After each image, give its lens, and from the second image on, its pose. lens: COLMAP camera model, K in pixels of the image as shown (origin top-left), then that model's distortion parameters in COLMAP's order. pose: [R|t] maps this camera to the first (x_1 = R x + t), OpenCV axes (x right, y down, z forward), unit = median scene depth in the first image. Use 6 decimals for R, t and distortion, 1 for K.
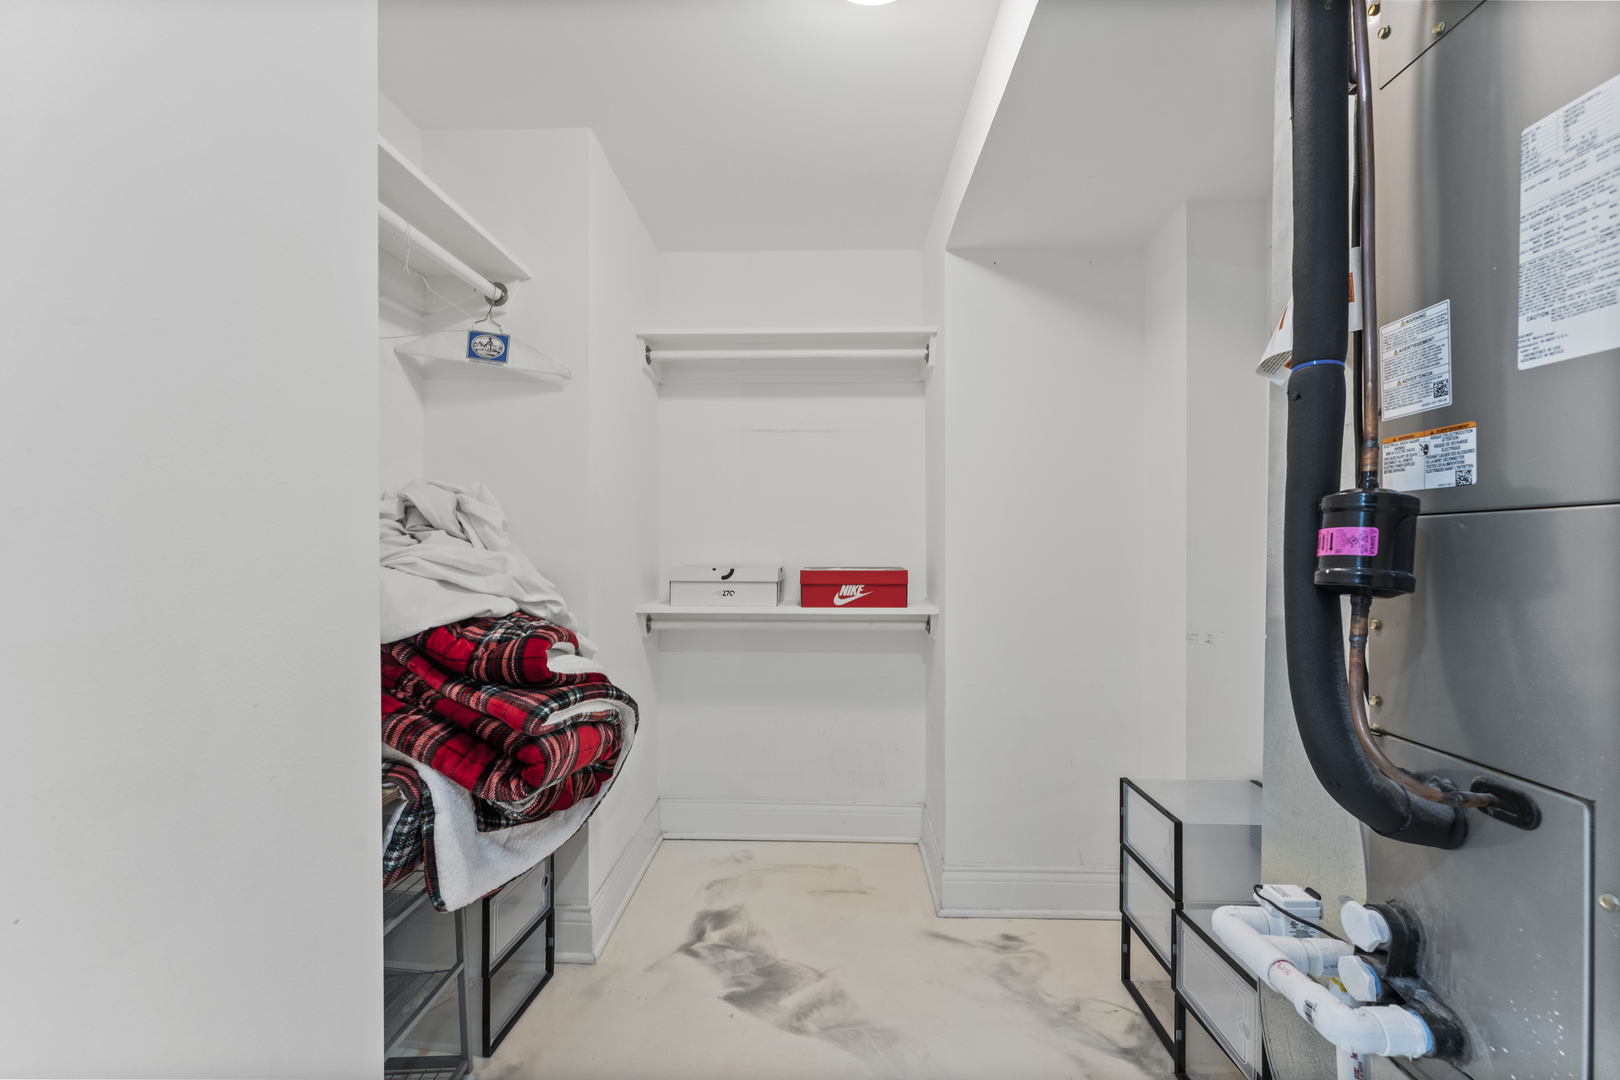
lens RADIAL K [[649.7, 0, 810.7], [0, 649.7, 544.1], [0, 0, 1]] dist [0.001092, 0.000426]
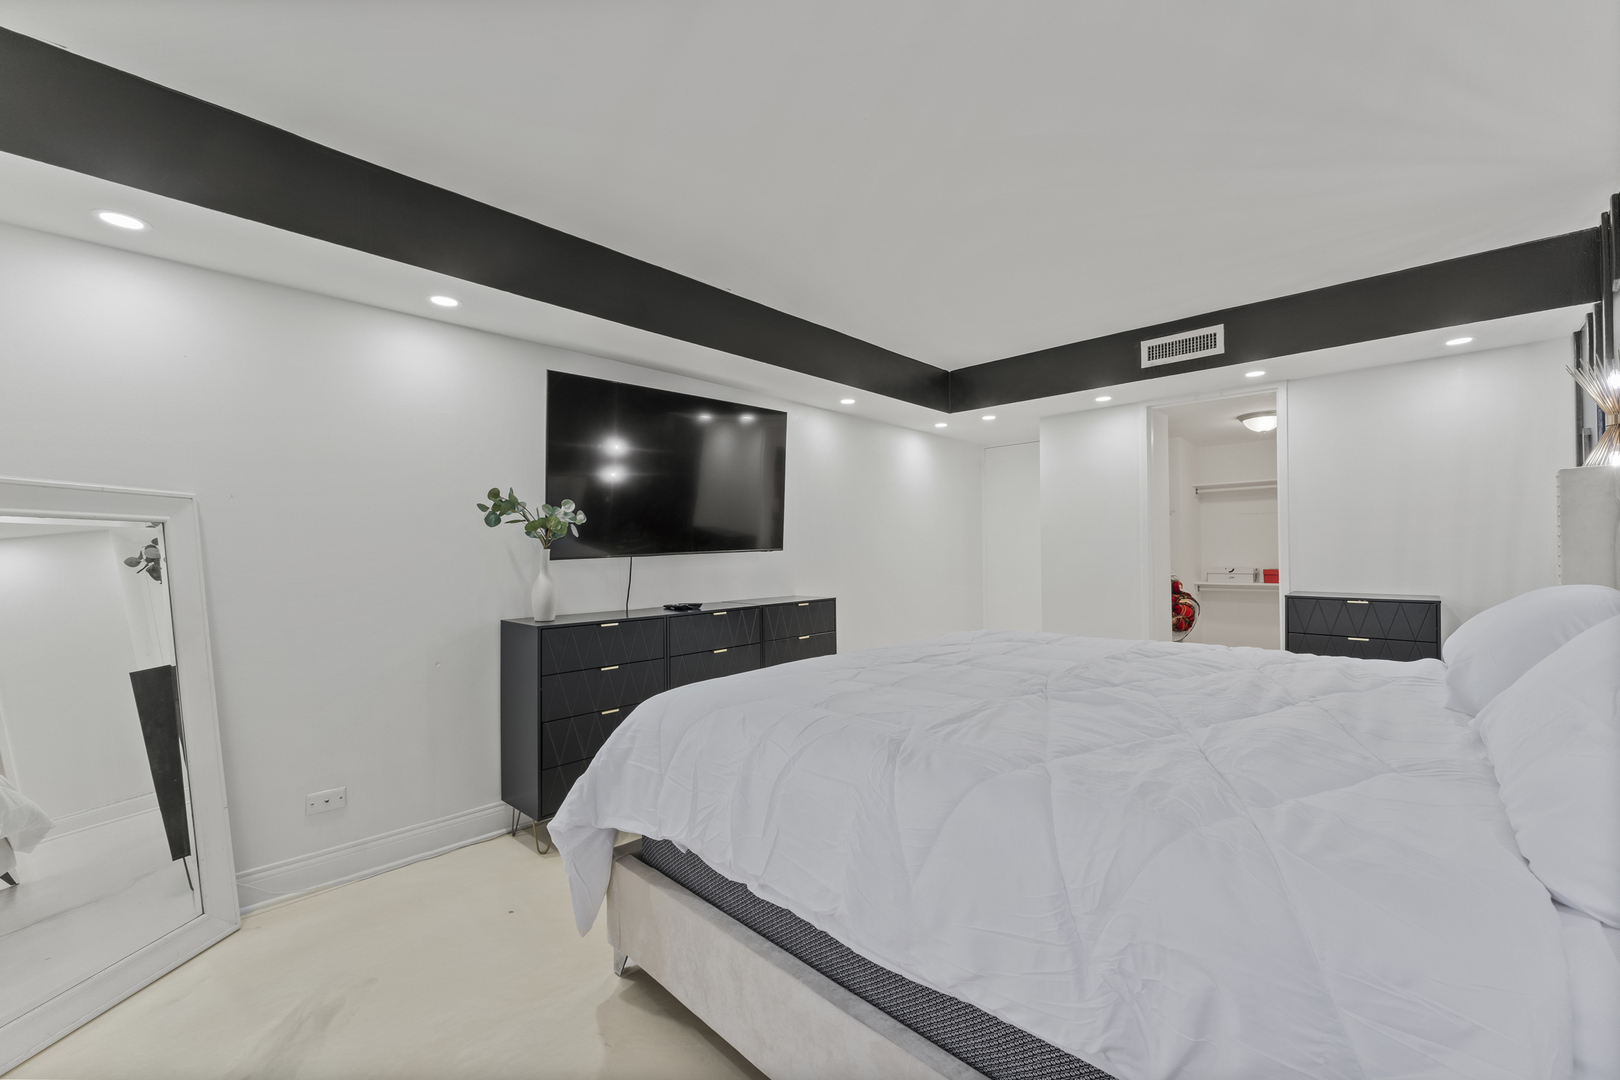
lens RADIAL K [[649.7, 0, 812.0], [0, 649.7, 536.5], [0, 0, 1]] dist [0.001092, 0.000426]
pose [[0.737717, -0.021054, -0.674782, 0.421231], [0.013469, 0.999774, -0.016468, -0.077088], [0.674976, 0.003060, 0.737833, -2.224350]]
